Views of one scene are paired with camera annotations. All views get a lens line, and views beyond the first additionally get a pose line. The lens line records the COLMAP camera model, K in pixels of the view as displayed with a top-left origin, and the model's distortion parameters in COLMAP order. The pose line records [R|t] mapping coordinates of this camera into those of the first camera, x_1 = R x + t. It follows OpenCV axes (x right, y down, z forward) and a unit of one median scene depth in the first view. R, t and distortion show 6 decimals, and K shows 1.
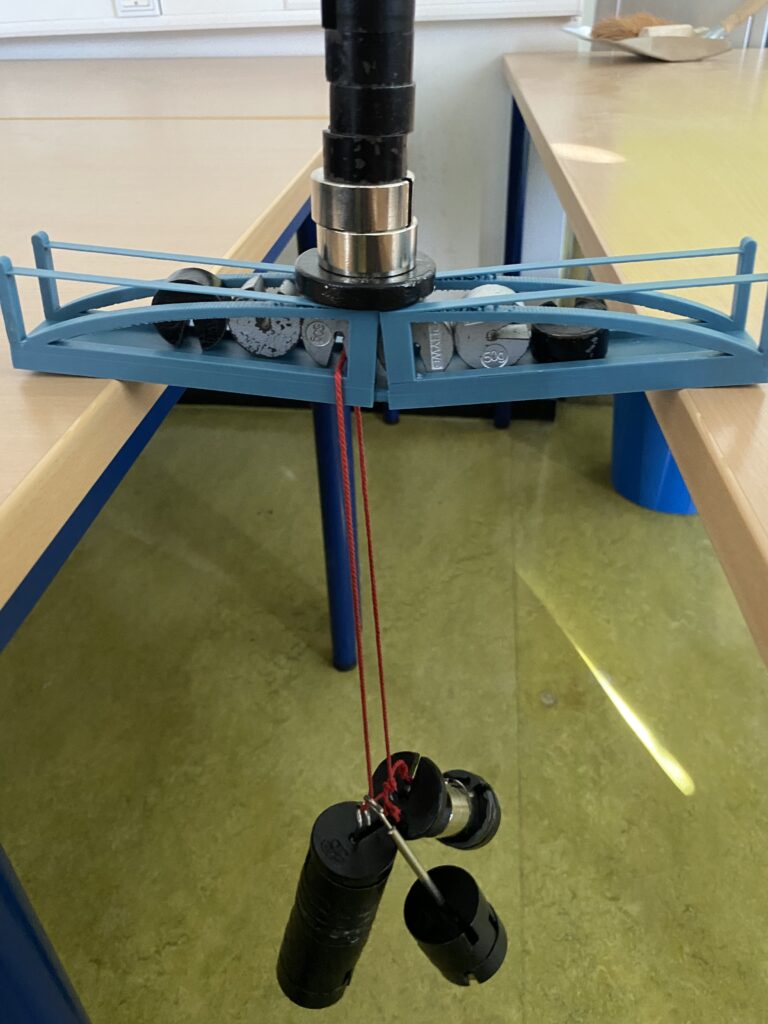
lens RADIAL K [[794.8, 0, 390.5], [0, 794.8, 508.1], [0, 0, 1]] dist [-0.015522, 0.008866]
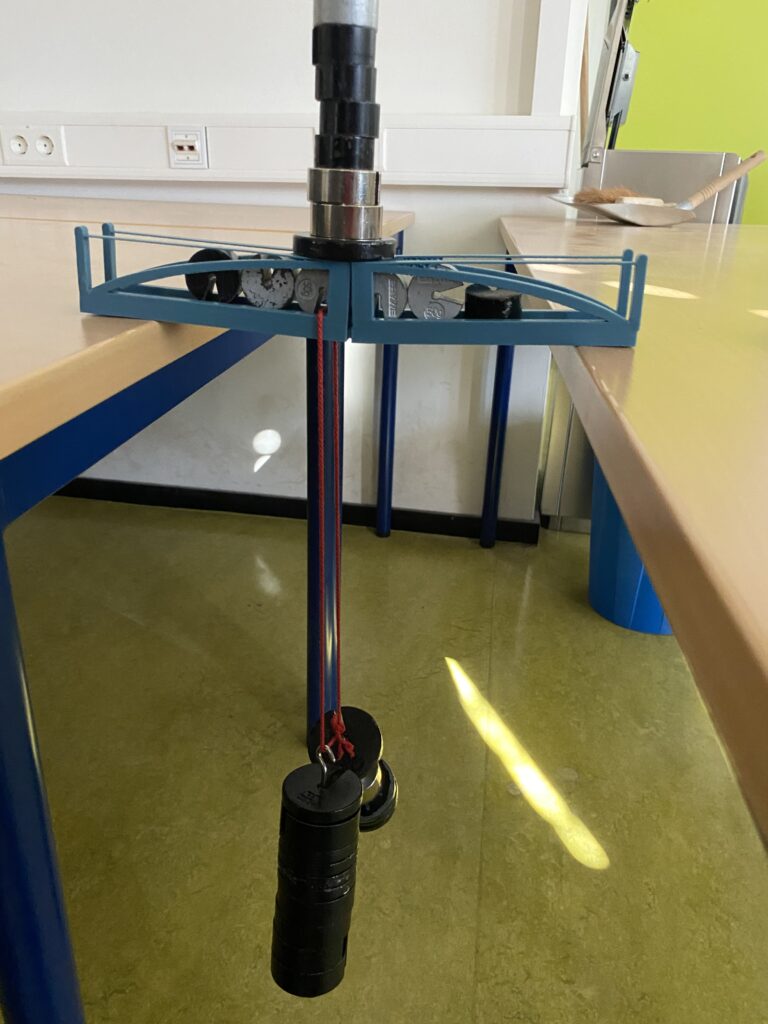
lens RADIAL K [[794.8, 0, 378.1], [0, 794.8, 516.0], [0, 0, 1]] dist [-0.015522, 0.008866]
pose [[0.997716, 0.065244, -0.017470, 0.020661], [-0.067347, 0.980635, -0.183900, 0.103451], [0.005133, 0.184657, 0.982790, -0.067510]]
